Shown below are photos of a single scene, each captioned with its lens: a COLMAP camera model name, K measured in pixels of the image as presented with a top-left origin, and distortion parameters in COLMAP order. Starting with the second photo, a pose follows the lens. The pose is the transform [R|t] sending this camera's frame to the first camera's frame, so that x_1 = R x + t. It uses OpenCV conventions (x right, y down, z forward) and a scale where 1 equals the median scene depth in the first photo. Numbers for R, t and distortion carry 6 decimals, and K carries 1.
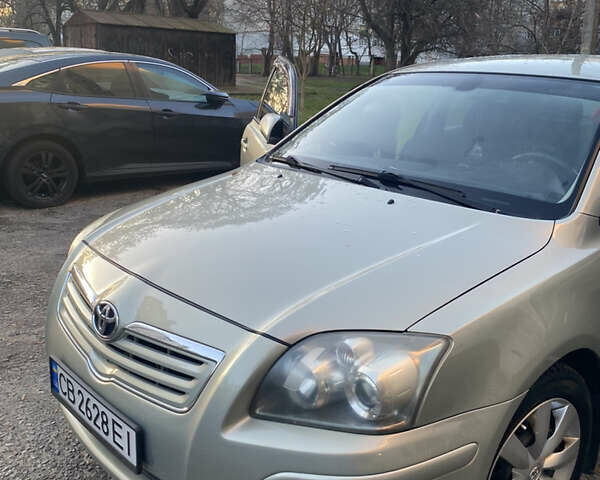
lens RADIAL K [[535.1, 0, 300.0], [0, 535.1, 240.0], [0, 0, 1]] dist [0.038466, -0.134520]
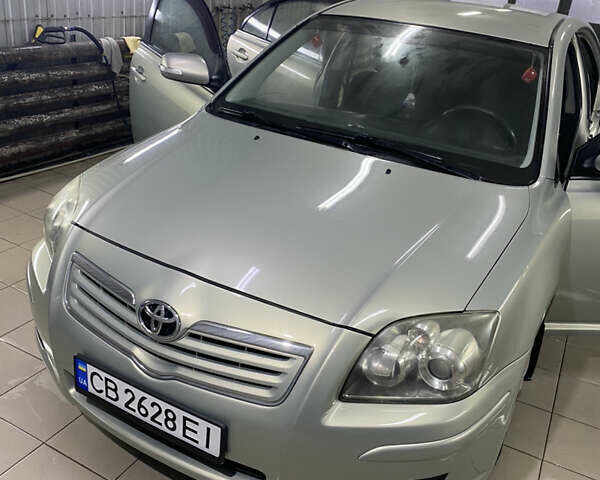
lens RADIAL K [[535.1, 0, 300.0], [0, 535.1, 240.0], [0, 0, 1]] dist [0.038466, -0.134520]
pose [[0.966914, -0.068046, 0.245859, -0.319399], [0.030092, 0.987463, 0.154954, -0.129147], [-0.253321, -0.142428, 0.956840, 0.015282]]
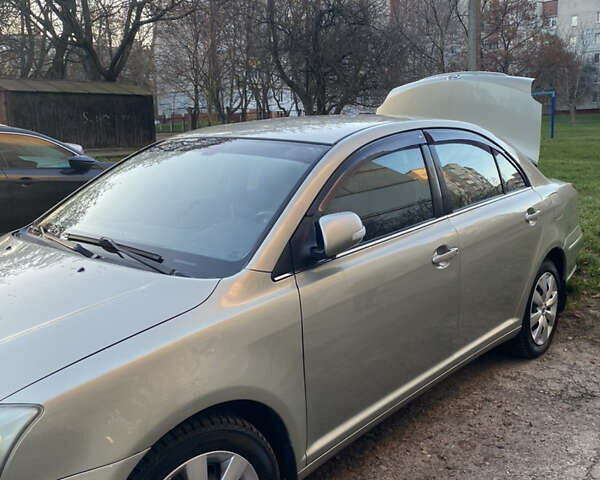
lens RADIAL K [[535.1, 0, 300.0], [0, 535.1, 240.0], [0, 0, 1]] dist [0.038466, -0.134520]
pose [[0.991957, -0.065389, 0.108379, 0.585081], [0.075415, 0.992977, -0.091150, -0.003290], [-0.101658, 0.098590, 0.989922, -0.082585]]
